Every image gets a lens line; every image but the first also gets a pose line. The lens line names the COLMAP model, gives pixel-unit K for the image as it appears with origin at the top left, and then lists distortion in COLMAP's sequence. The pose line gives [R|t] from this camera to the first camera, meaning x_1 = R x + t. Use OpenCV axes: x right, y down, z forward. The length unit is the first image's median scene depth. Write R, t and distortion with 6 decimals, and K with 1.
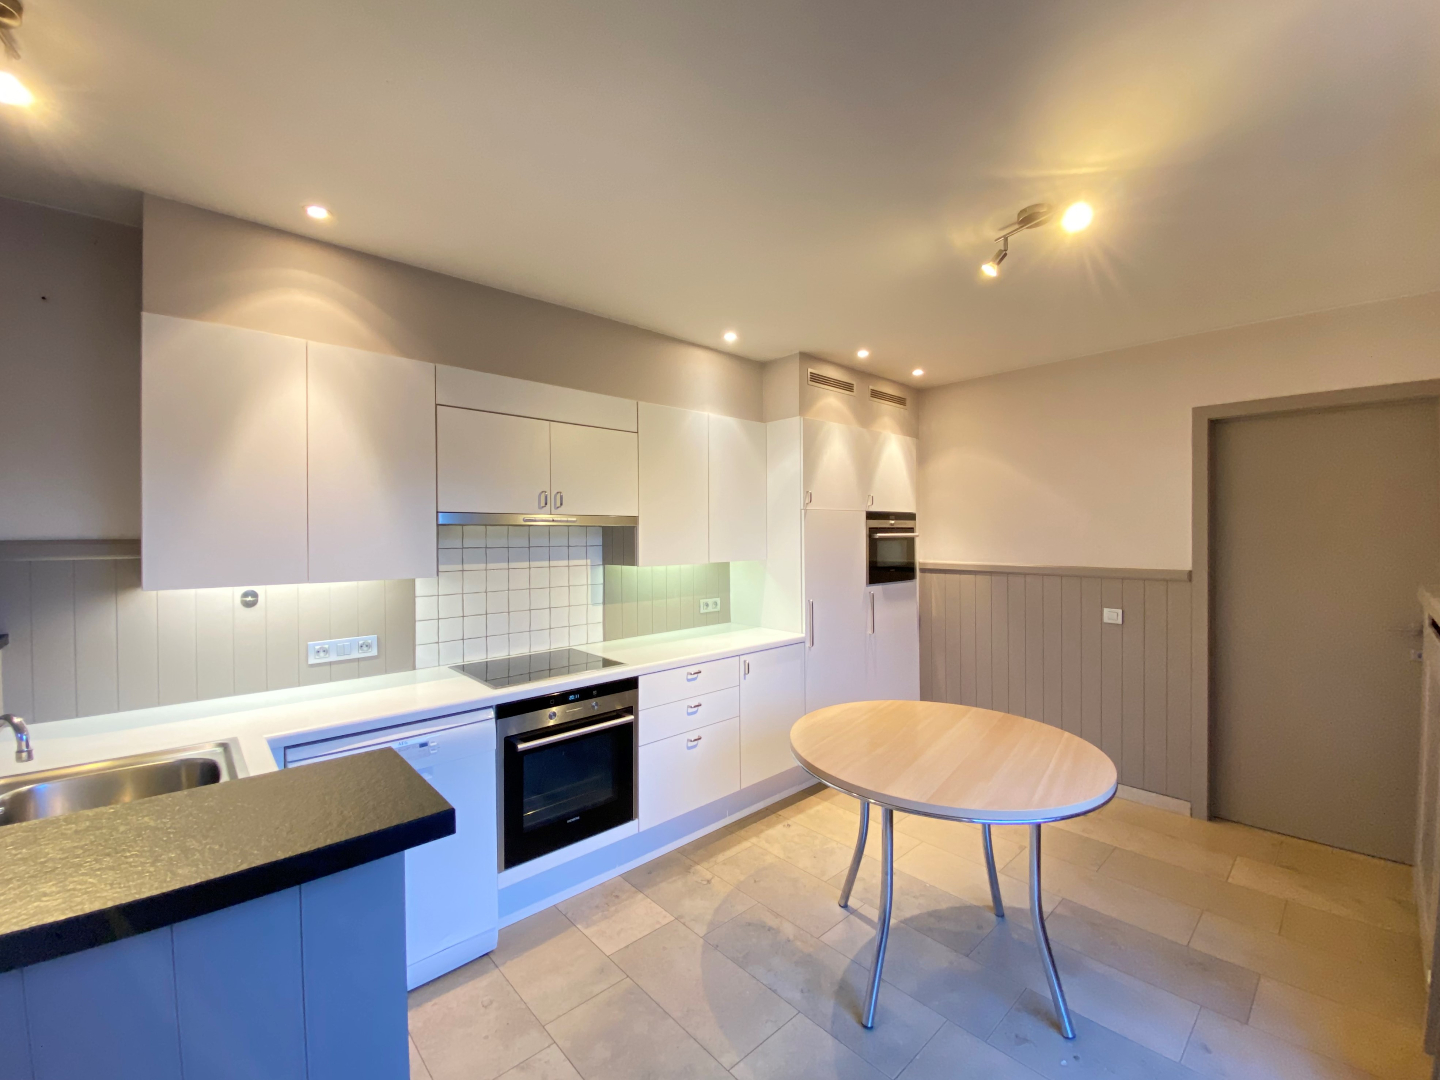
lens RADIAL K [[586.3, 0, 708.3], [0, 586.3, 538.4], [0, 0, 1]] dist [-0.002810, -0.000351]
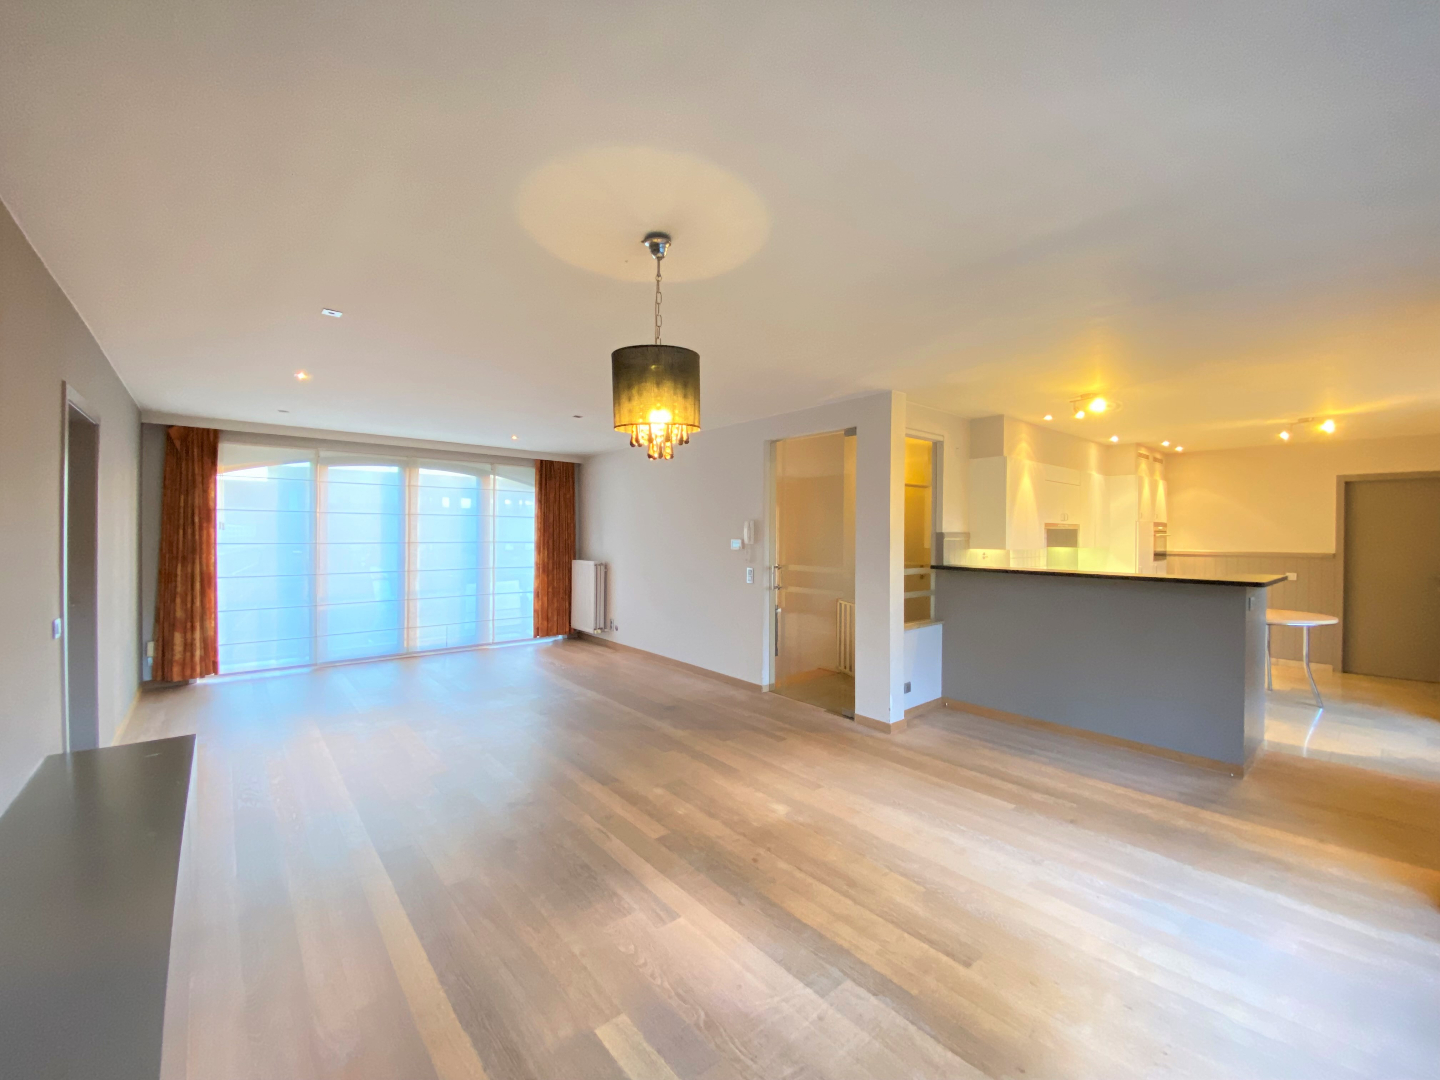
lens RADIAL K [[586.3, 0, 731.1], [0, 586.3, 538.6], [0, 0, 1]] dist [-0.002810, -0.000351]
pose [[0.999862, 0.013536, -0.009631, -1.187372], [-0.013533, 0.999908, 0.000299, 0.027422], [0.009634, -0.000169, 0.999954, -1.002506]]
